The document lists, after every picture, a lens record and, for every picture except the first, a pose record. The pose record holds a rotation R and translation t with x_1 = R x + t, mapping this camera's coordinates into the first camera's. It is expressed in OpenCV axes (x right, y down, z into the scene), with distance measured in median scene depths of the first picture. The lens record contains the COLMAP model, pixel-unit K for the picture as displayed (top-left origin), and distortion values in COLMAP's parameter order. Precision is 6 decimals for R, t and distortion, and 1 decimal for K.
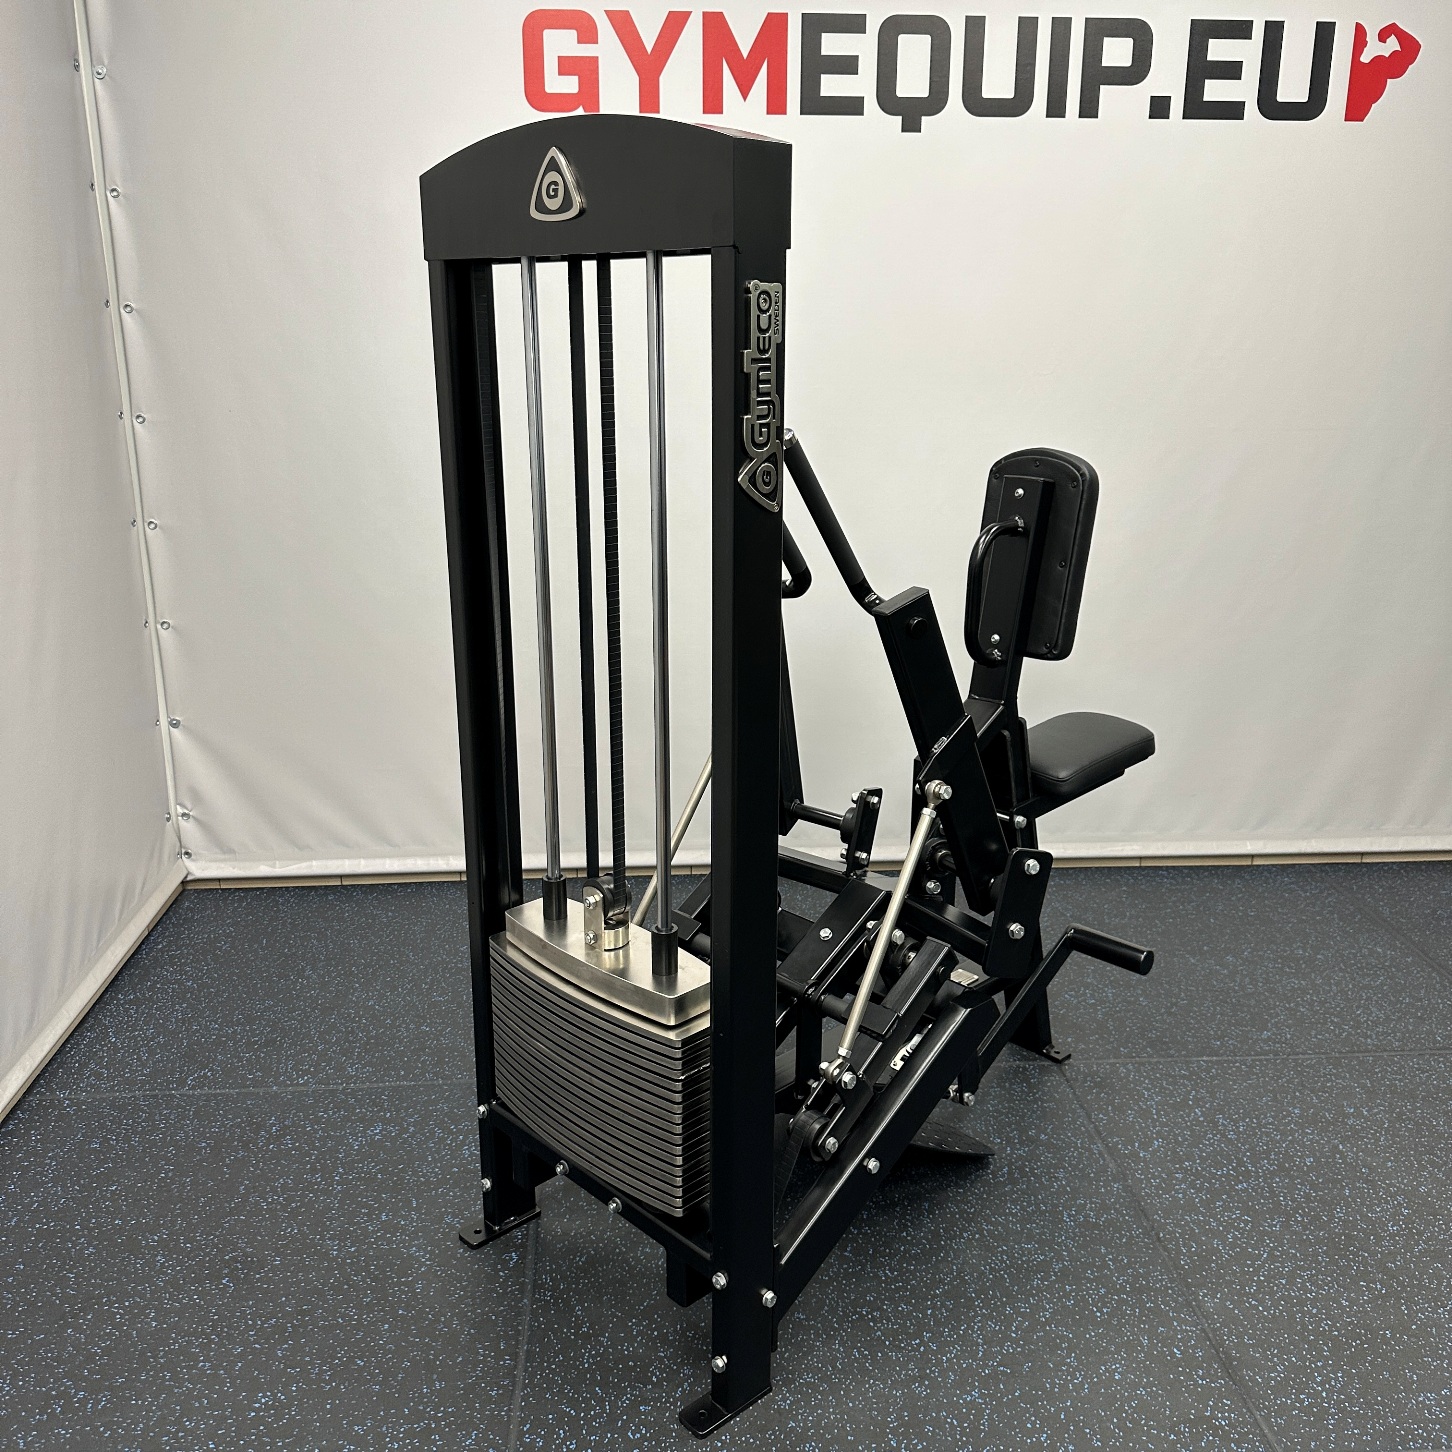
lens RADIAL K [[1339.4, 0, 719.0], [0, 1339.4, 709.6], [0, 0, 1]] dist [0.001325, -0.012489]
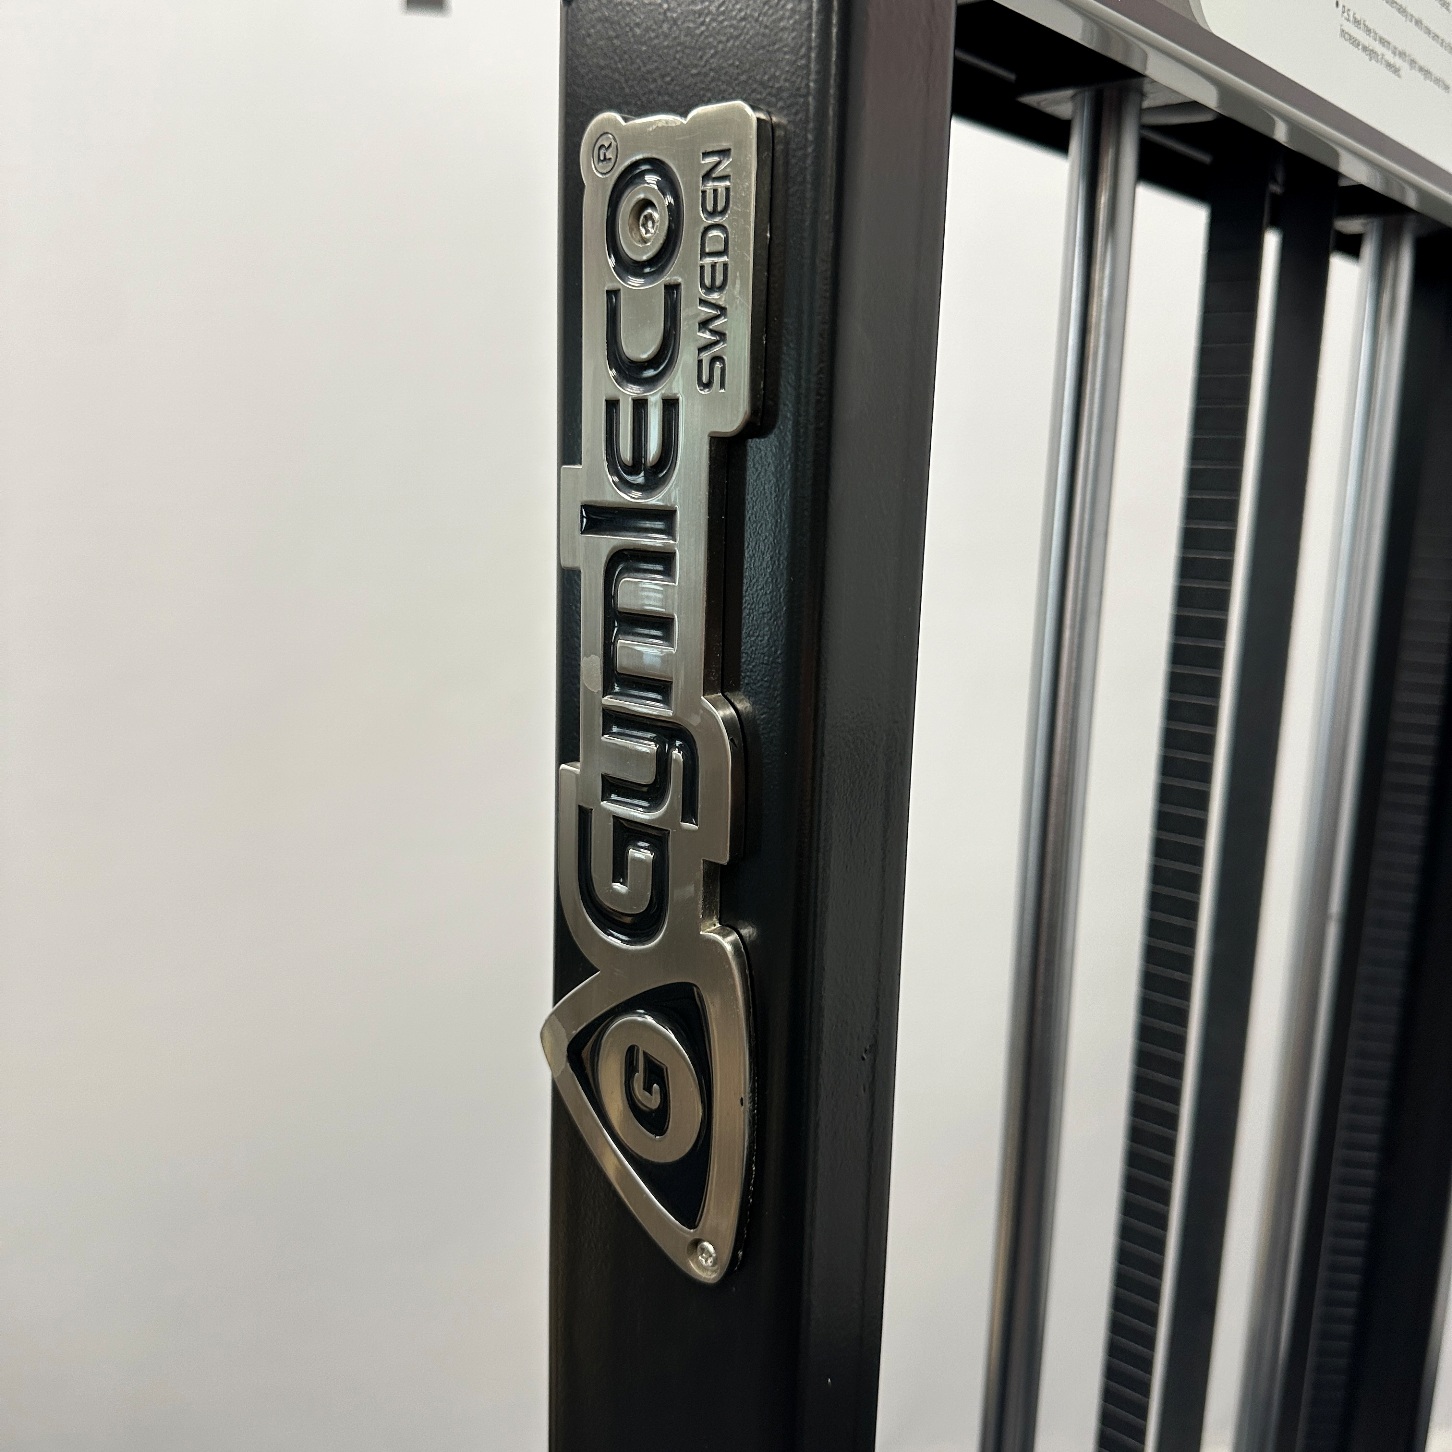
lens RADIAL K [[1351.7, 0, 726.0], [0, 1351.7, 726.0], [0, 0, 1]] dist [0.089545, -0.018350]
pose [[0.069620, 0.180127, -0.981177, 0.108107], [-0.303465, 0.940773, 0.151177, -0.121785], [0.950296, 0.287228, 0.120159, 0.456340]]
